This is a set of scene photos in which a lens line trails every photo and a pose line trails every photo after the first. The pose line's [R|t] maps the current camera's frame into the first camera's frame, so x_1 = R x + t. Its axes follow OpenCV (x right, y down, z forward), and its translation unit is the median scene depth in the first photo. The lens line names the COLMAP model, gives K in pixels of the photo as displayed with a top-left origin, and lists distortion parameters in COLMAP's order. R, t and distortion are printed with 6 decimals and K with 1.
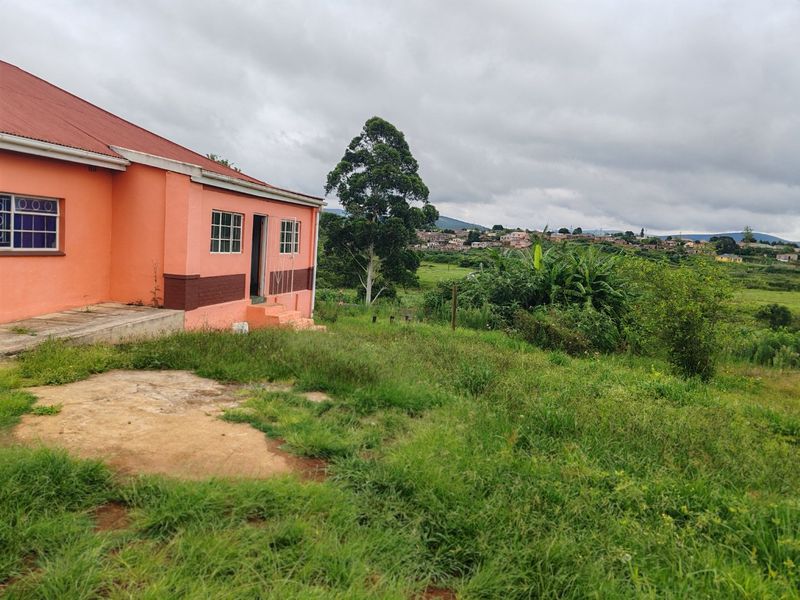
lens RADIAL K [[615.3, 0, 401.0], [0, 615.3, 303.1], [0, 0, 1]] dist [0.037324, -0.016823]
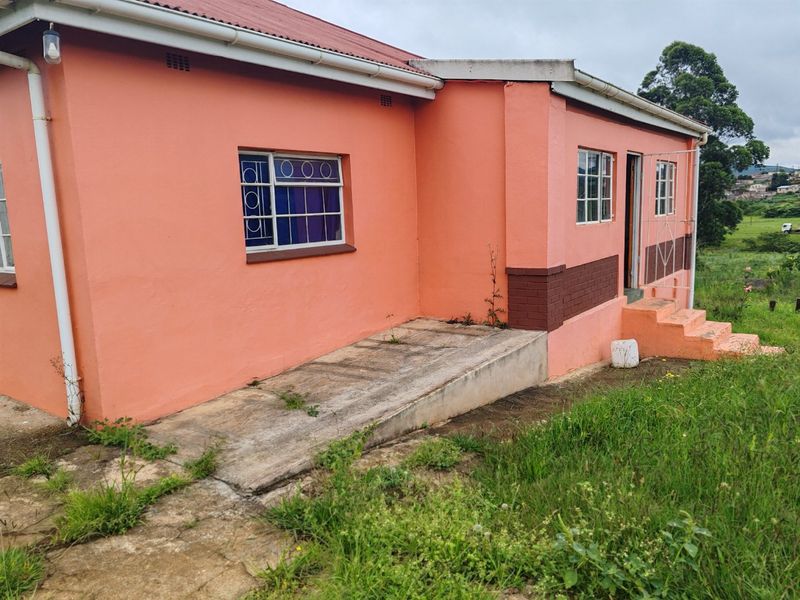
lens RADIAL K [[615.3, 0, 401.0], [0, 615.3, 303.1], [0, 0, 1]] dist [0.037324, -0.016823]
pose [[0.910227, -0.041114, -0.412064, -0.240396], [0.060479, 0.997588, 0.034059, -0.040743], [0.409670, -0.055923, 0.910518, 0.442072]]
